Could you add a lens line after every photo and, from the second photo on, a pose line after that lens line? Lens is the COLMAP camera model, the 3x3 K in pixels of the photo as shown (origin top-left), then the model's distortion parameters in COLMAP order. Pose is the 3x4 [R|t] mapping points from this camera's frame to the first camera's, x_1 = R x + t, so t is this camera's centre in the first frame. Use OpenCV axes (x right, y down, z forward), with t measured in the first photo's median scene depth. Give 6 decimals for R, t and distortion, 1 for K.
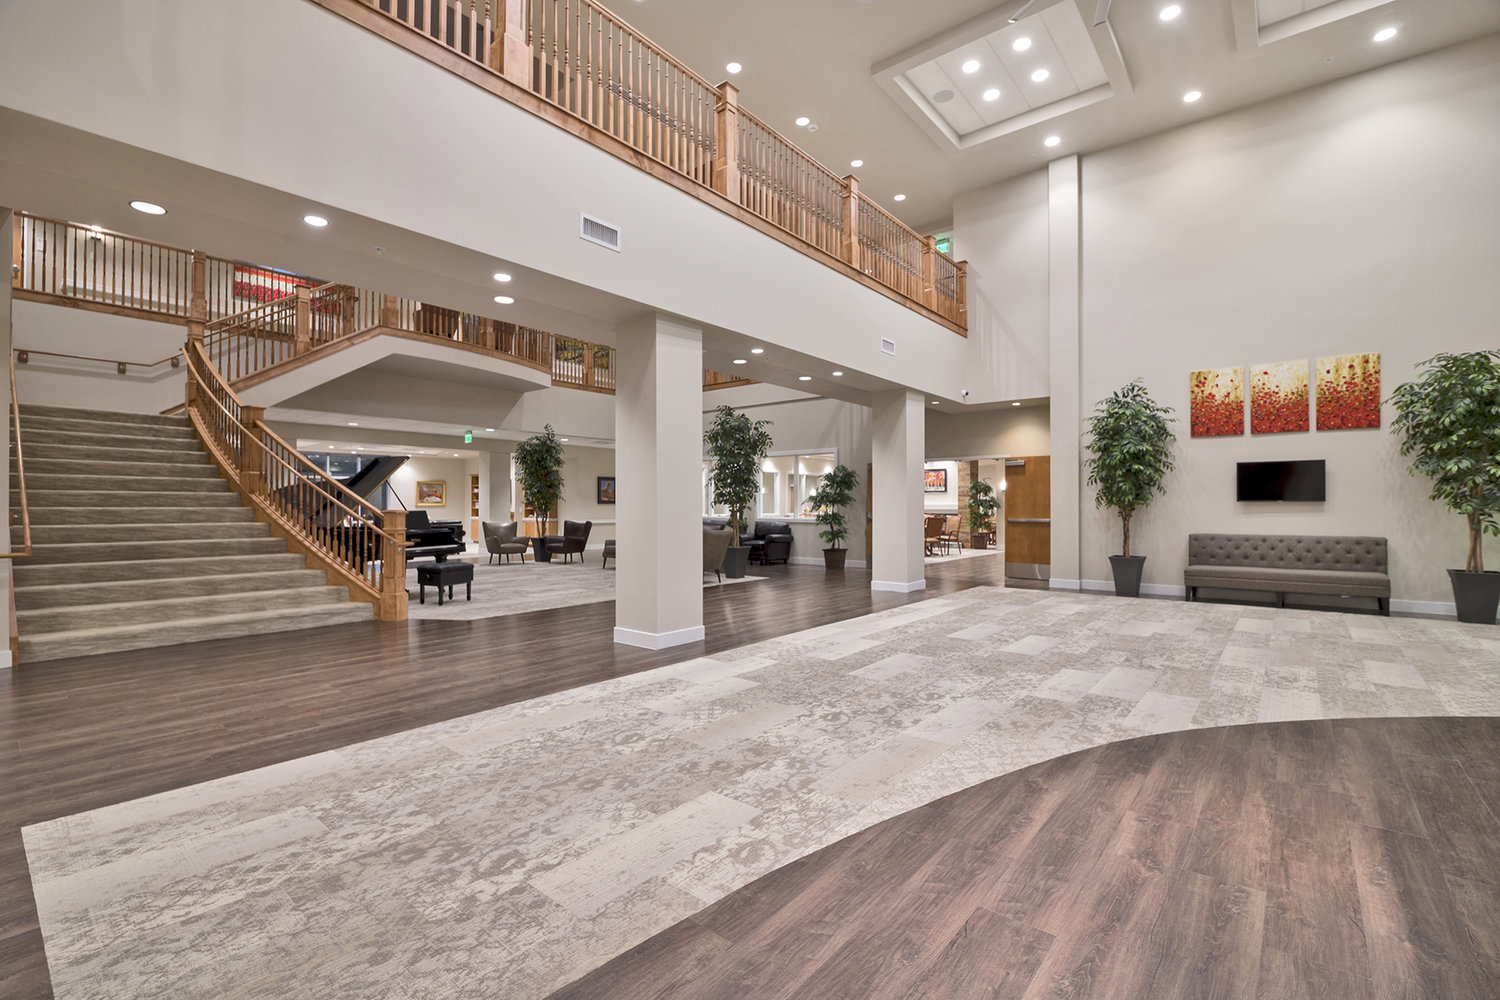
lens RADIAL K [[657.6, 0, 759.8], [0, 657.6, 497.9], [0, 0, 1]] dist [-0.011046, 0.000291]
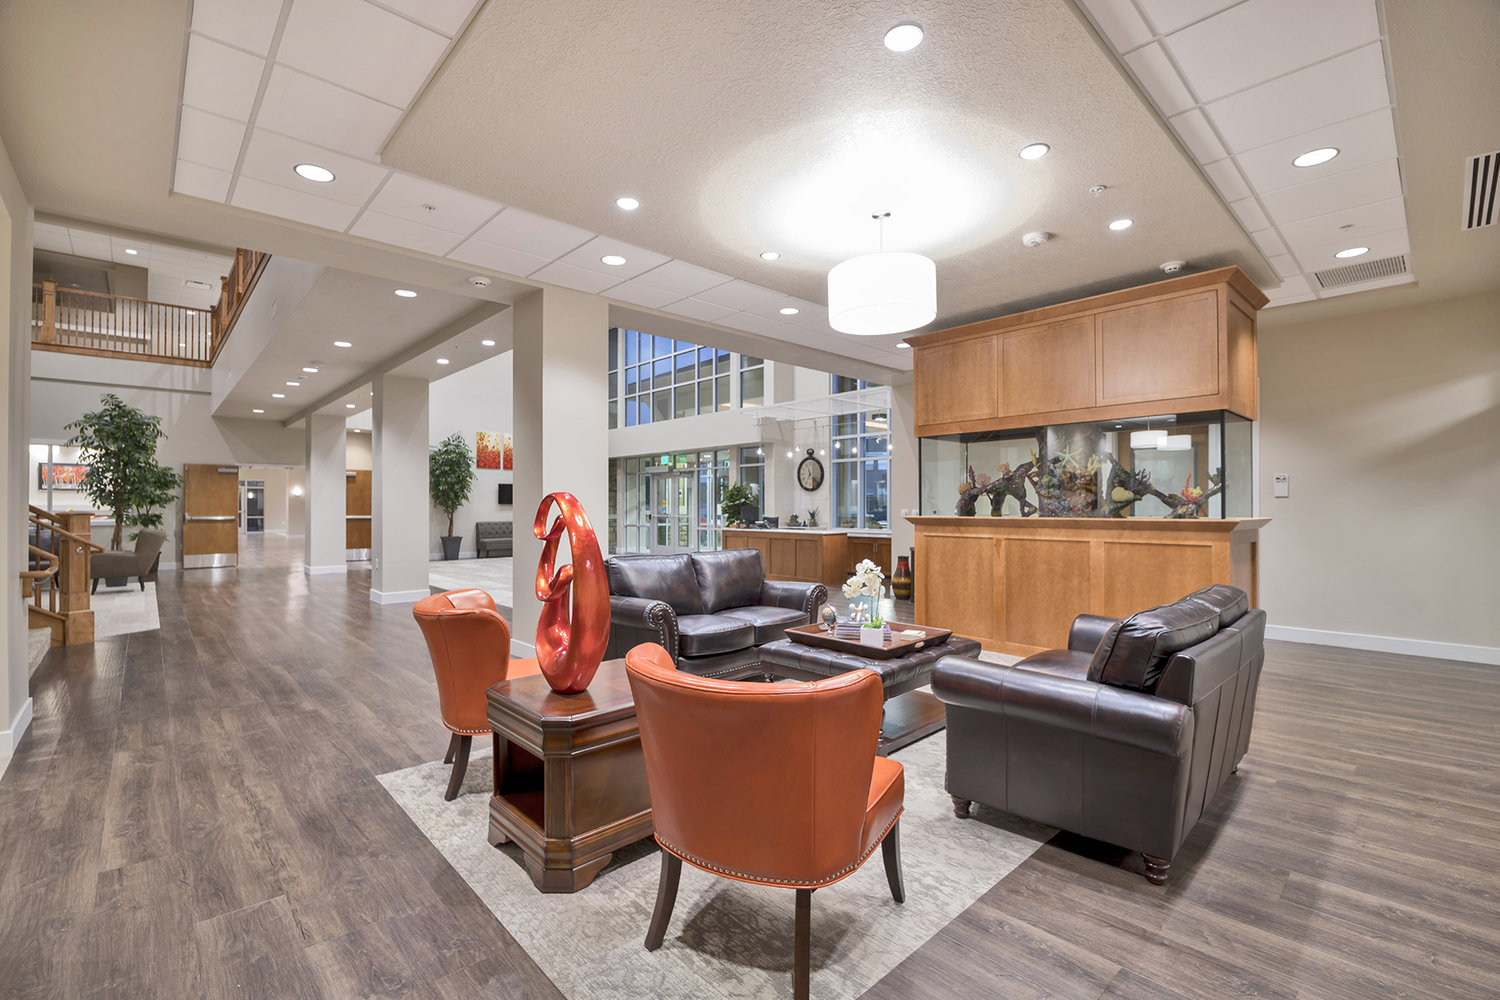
lens RADIAL K [[657.6, 0, 745.6], [0, 657.6, 503.5], [0, 0, 1]] dist [-0.011046, 0.000291]
pose [[0.124082, 0.005188, 0.992258, -0.892500], [-0.012193, 0.999919, -0.003703, 0.001765], [-0.992197, -0.011639, 0.124136, 0.041868]]
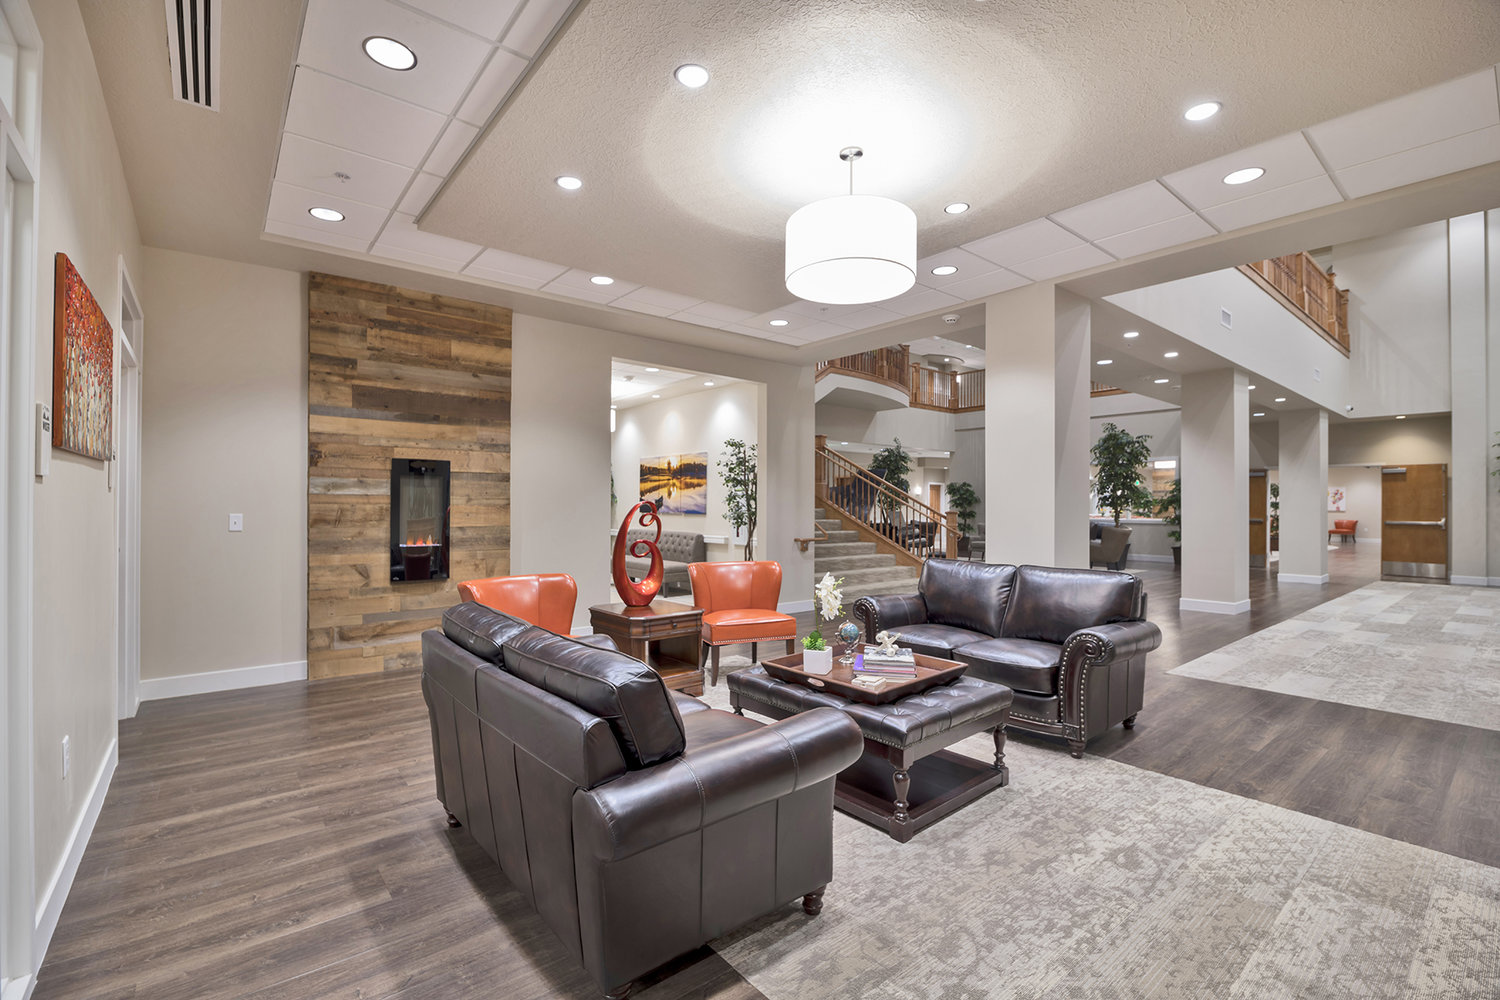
lens RADIAL K [[657.6, 0, 752.8], [0, 657.6, 501.9], [0, 0, 1]] dist [-0.011046, 0.000291]
pose [[0.983643, 0.003315, -0.180097, -0.511987], [-0.002353, 0.999982, 0.005553, -0.004807], [0.180112, -0.005038, 0.983633, -0.288640]]
